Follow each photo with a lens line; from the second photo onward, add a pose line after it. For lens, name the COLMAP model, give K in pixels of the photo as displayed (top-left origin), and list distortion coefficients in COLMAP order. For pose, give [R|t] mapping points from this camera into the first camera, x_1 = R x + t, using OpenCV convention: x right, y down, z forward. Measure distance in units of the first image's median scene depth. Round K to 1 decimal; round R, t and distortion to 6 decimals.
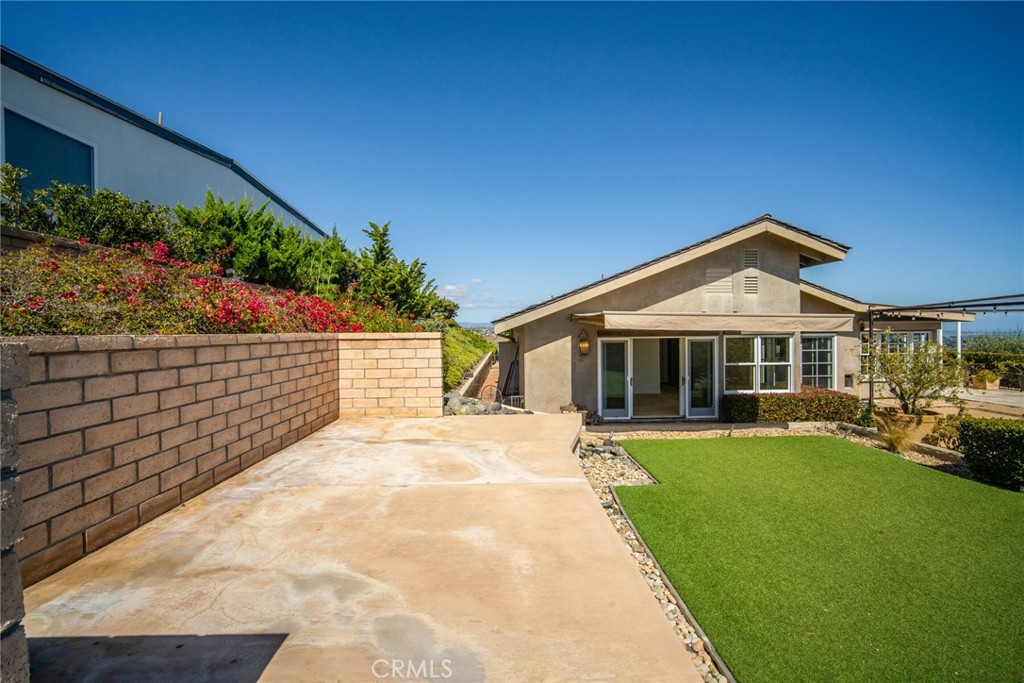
lens RADIAL K [[446.8, 0, 512.0], [0, 446.8, 339.2], [0, 0, 1]] dist [-0.014036, 0.004035]
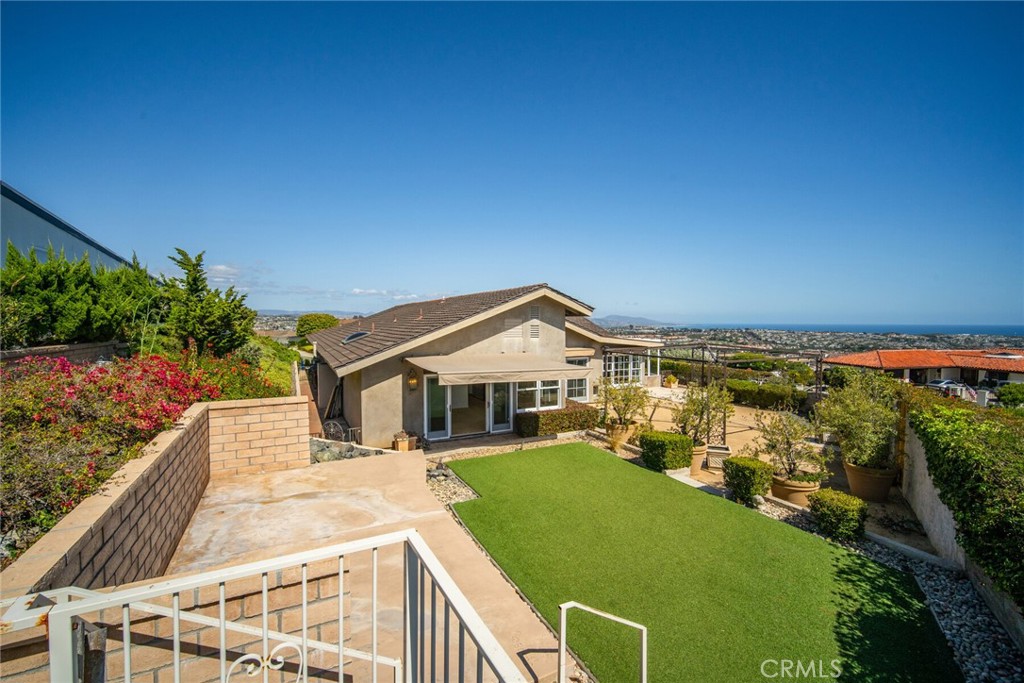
lens RADIAL K [[446.8, 0, 512.3], [0, 446.8, 337.5], [0, 0, 1]] dist [-0.014036, 0.004035]
pose [[0.902009, -0.006400, 0.431670, -0.156821], [-0.002458, 0.999798, 0.019959, -0.174533], [-0.431711, -0.019064, 0.901811, -0.277867]]
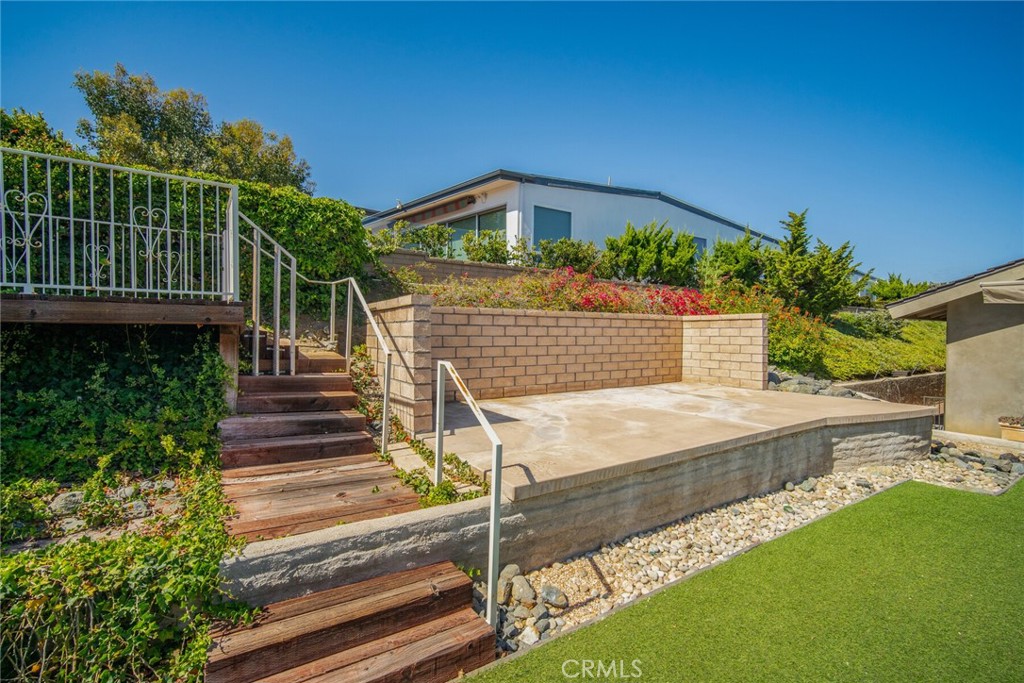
lens RADIAL K [[446.8, 0, 510.2], [0, 446.8, 337.6], [0, 0, 1]] dist [-0.014036, 0.004035]
pose [[0.519542, 0.017902, -0.854257, 0.397671], [-0.024716, 0.999677, 0.005918, 0.046817], [0.854087, 0.018040, 0.519817, -0.091809]]
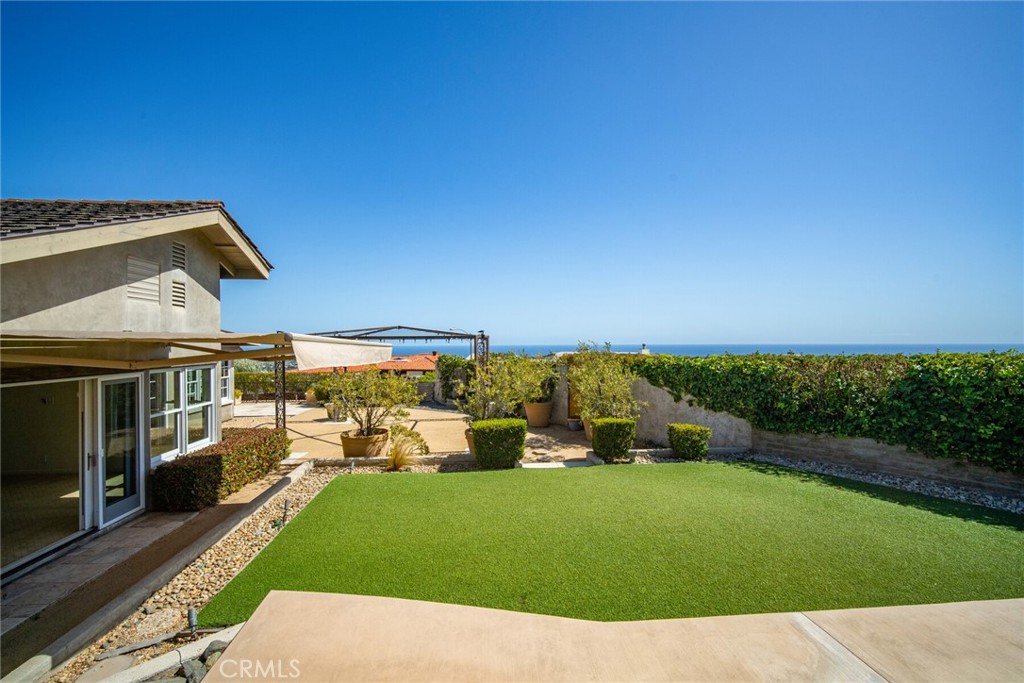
lens RADIAL K [[446.8, 0, 506.2], [0, 446.8, 341.5], [0, 0, 1]] dist [-0.014036, 0.004035]
pose [[-0.066083, 0.011727, 0.997745, -0.230207], [0.023412, 0.999674, -0.010200, -0.041002], [-0.997539, 0.022685, -0.066336, 0.735270]]
